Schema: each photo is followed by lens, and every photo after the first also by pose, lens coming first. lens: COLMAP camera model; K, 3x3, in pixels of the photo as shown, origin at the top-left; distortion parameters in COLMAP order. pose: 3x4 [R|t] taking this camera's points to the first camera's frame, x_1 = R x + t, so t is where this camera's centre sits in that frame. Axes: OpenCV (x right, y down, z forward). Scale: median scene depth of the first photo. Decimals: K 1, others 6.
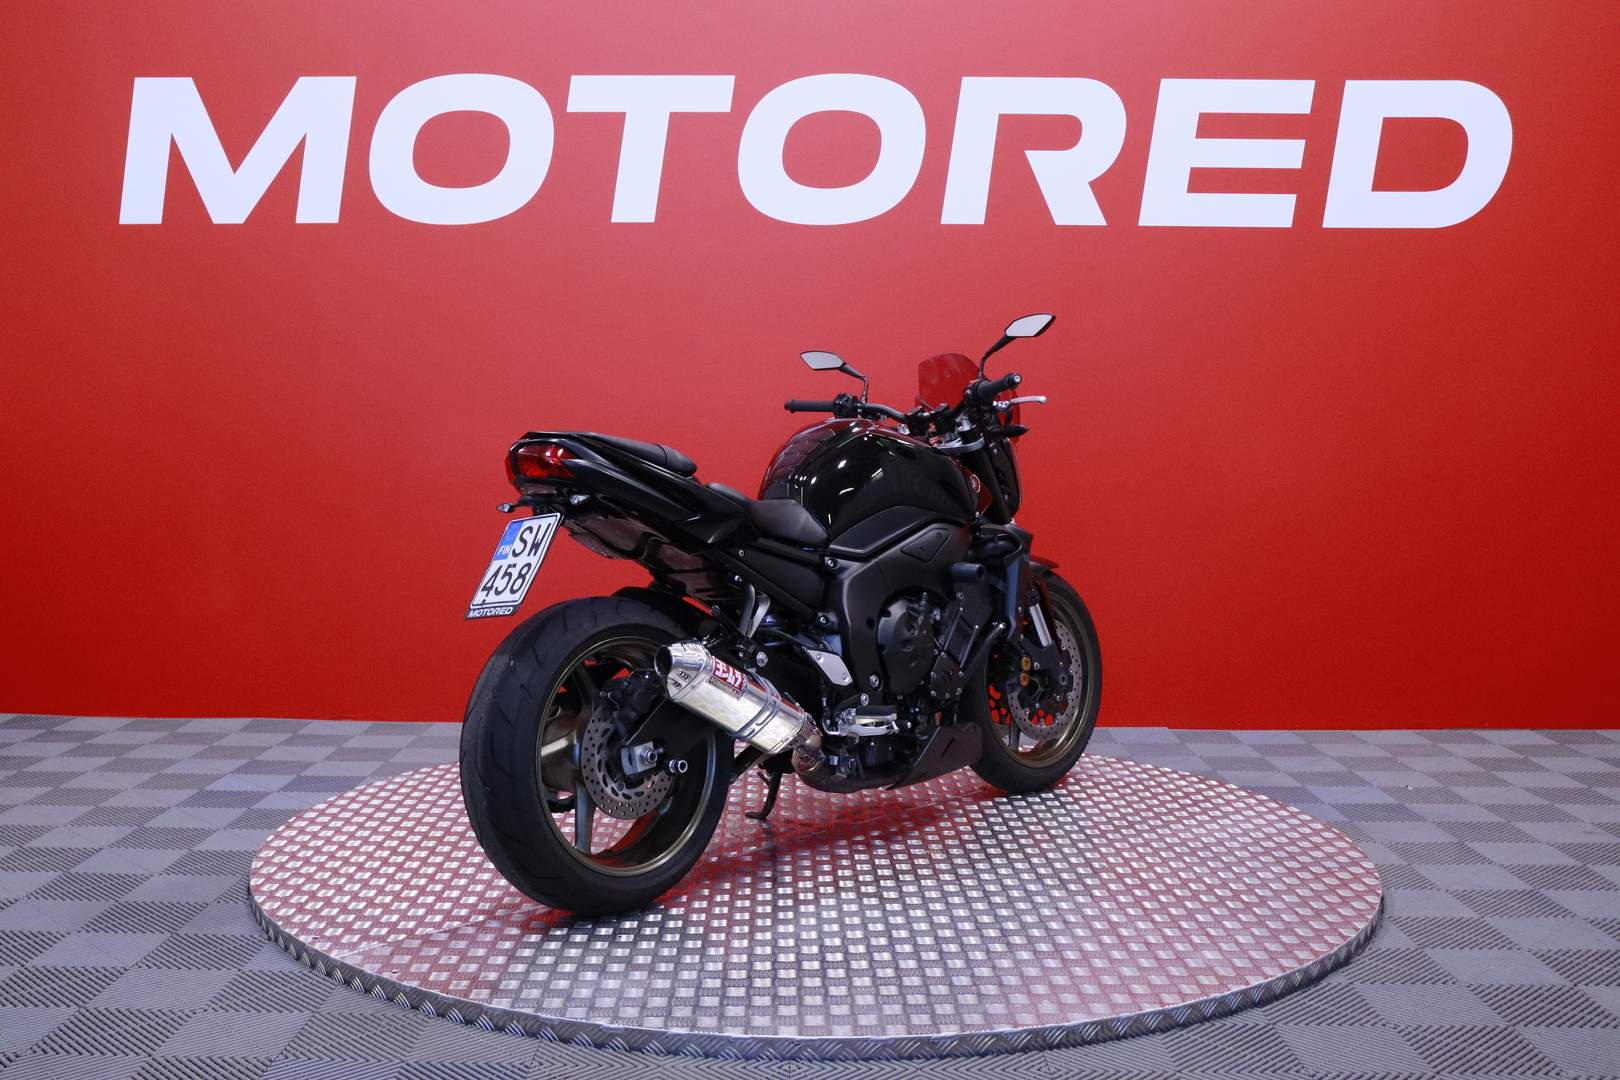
lens RADIAL K [[1730.9, 0, 810.0], [0, 1730.9, 540.0], [0, 0, 1]] dist [-0.004693, -0.000233]
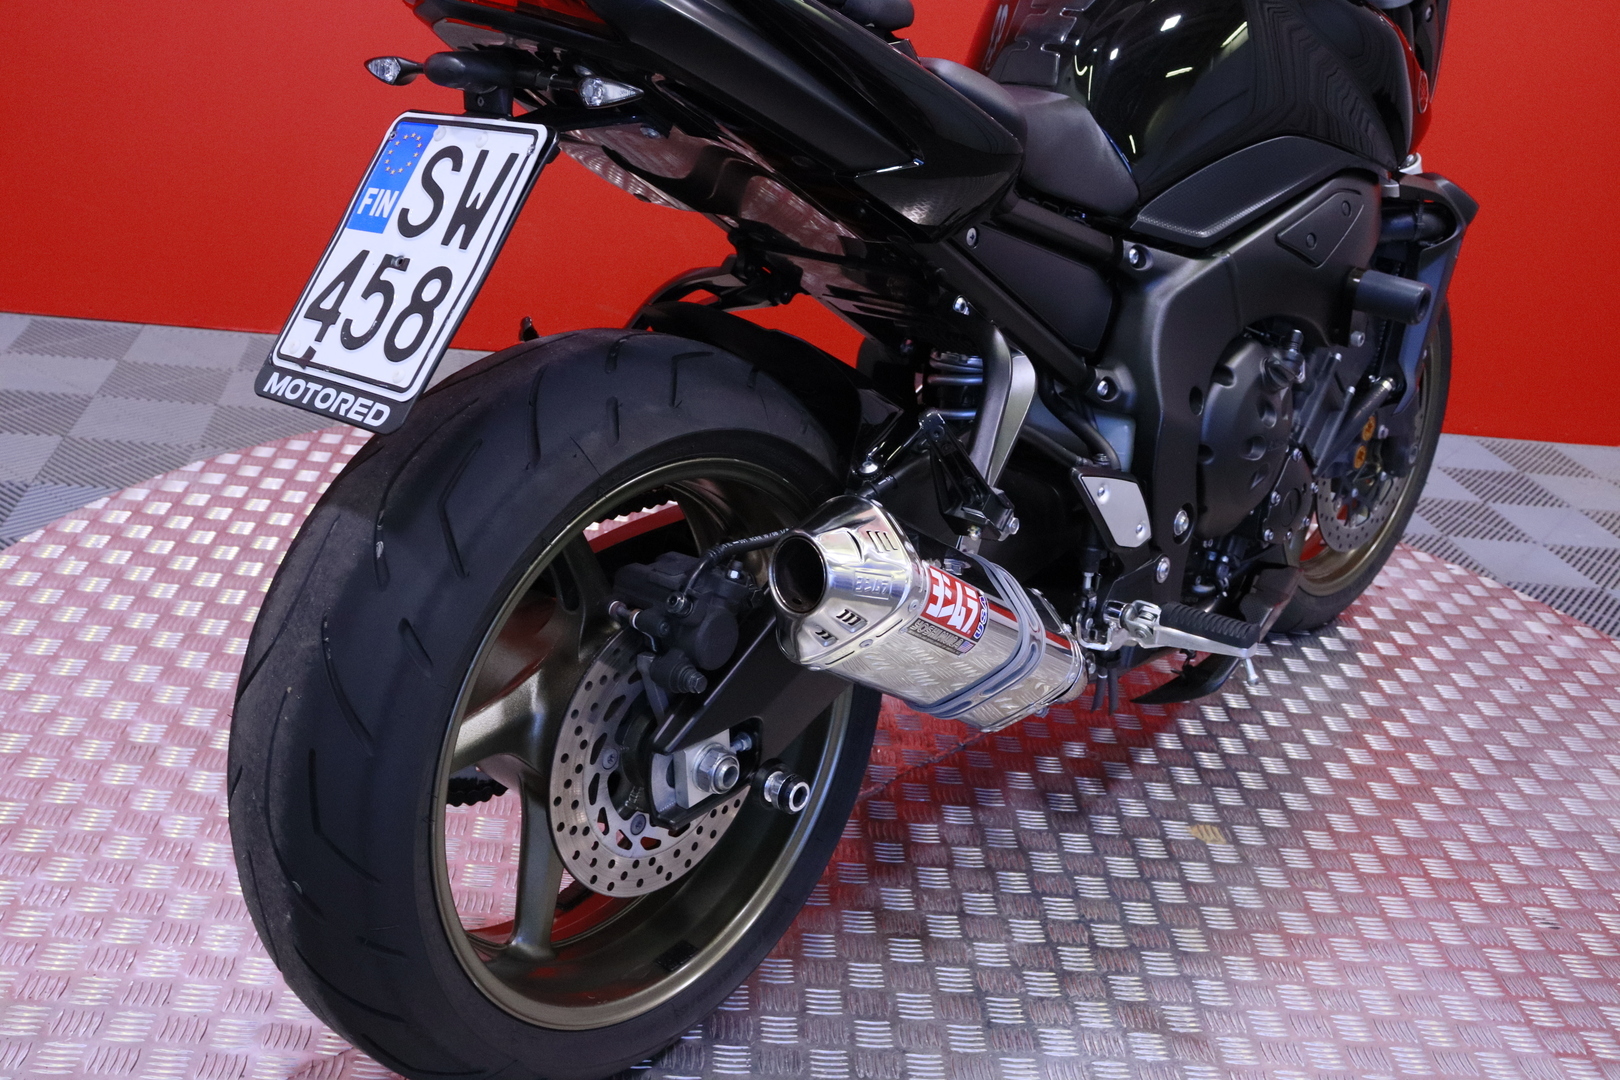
lens RADIAL K [[1721.0, 0, 810.0], [0, 1721.0, 540.0], [0, 0, 1]] dist [-0.066491, -0.000914]
pose [[0.990565, 0.106858, 0.085805, -0.112185], [-0.128658, 0.940776, 0.313669, -0.050514], [-0.047205, -0.321749, 0.945648, 0.646848]]
